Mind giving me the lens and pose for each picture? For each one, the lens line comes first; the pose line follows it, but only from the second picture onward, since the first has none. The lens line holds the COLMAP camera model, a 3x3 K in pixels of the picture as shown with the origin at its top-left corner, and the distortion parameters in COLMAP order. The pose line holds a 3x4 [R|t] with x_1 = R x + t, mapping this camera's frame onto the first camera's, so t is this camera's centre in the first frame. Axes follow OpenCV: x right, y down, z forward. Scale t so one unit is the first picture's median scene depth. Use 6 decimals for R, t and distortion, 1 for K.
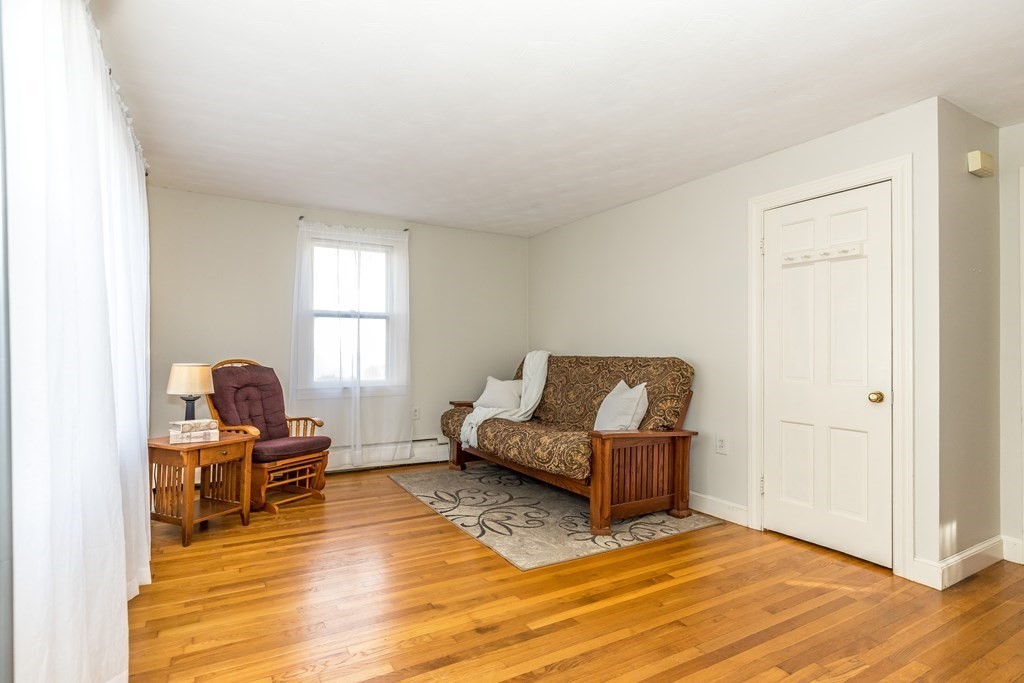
lens RADIAL K [[529.4, 0, 512.0], [0, 529.4, 341.5], [0, 0, 1]] dist [-0.000223, 0.000253]
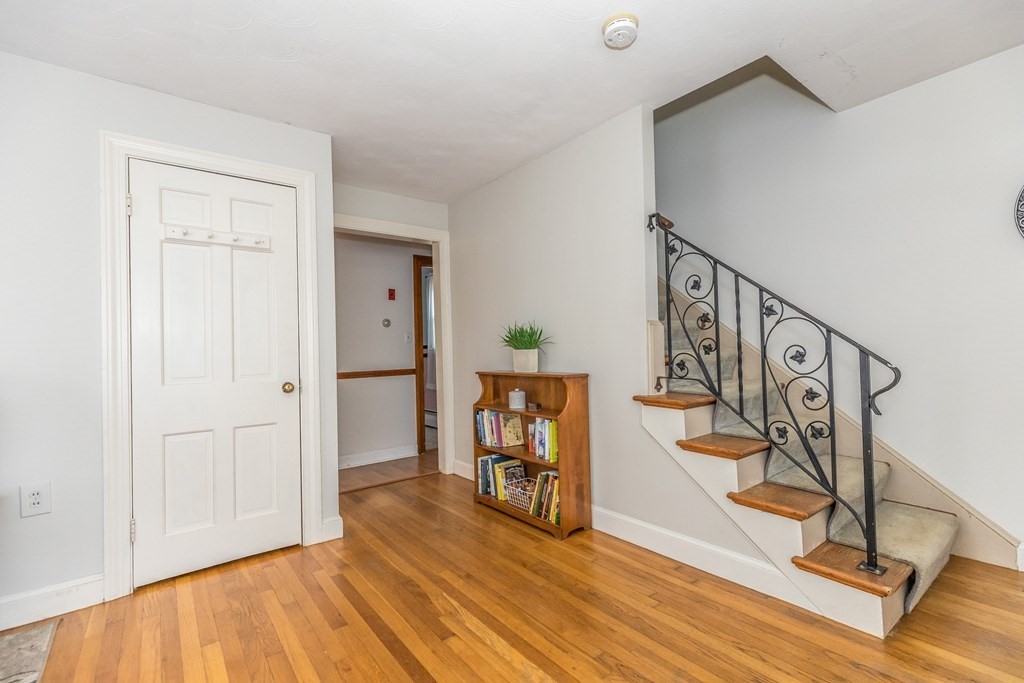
lens RADIAL K [[461.1, 0, 514.9], [0, 461.1, 343.5], [0, 0, 1]] dist [0.006910, 0.000267]
pose [[-0.133478, 0.012585, 0.990972, -0.351854], [0.015015, 0.999830, -0.010675, 0.041950], [-0.990938, 0.013455, -0.133644, 0.825607]]
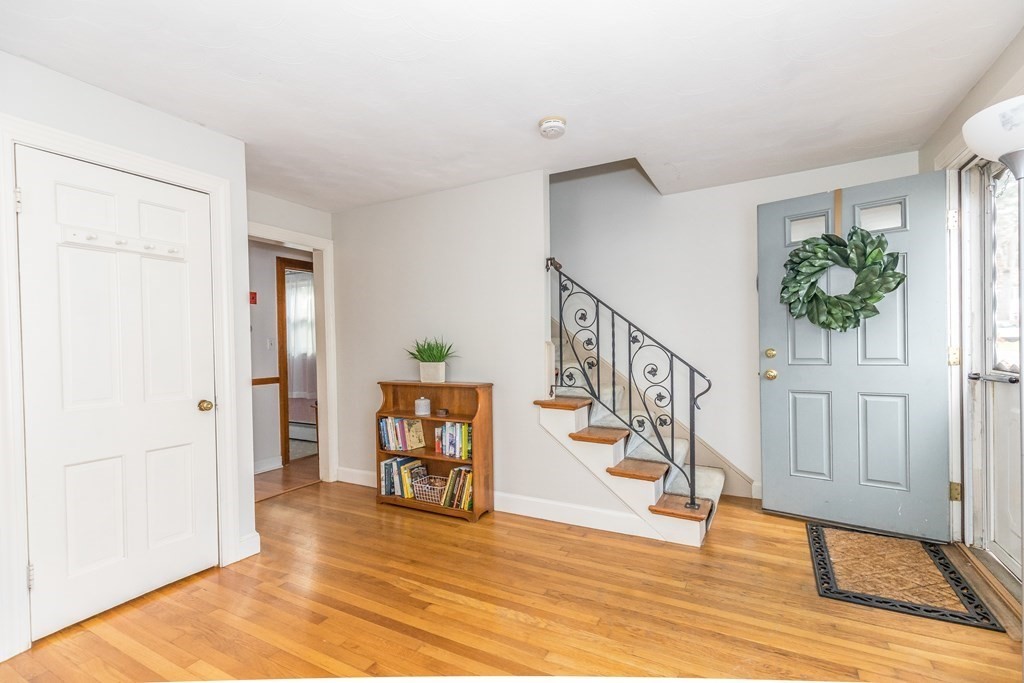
lens RADIAL K [[462.1, 0, 513.7], [0, 462.1, 354.2], [0, 0, 1]] dist [0.010343, 0.000143]
pose [[-0.516339, -0.015154, 0.856250, -0.457438], [0.003814, 0.999793, 0.019995, -0.009202], [-0.856376, 0.013590, -0.516175, 1.166387]]
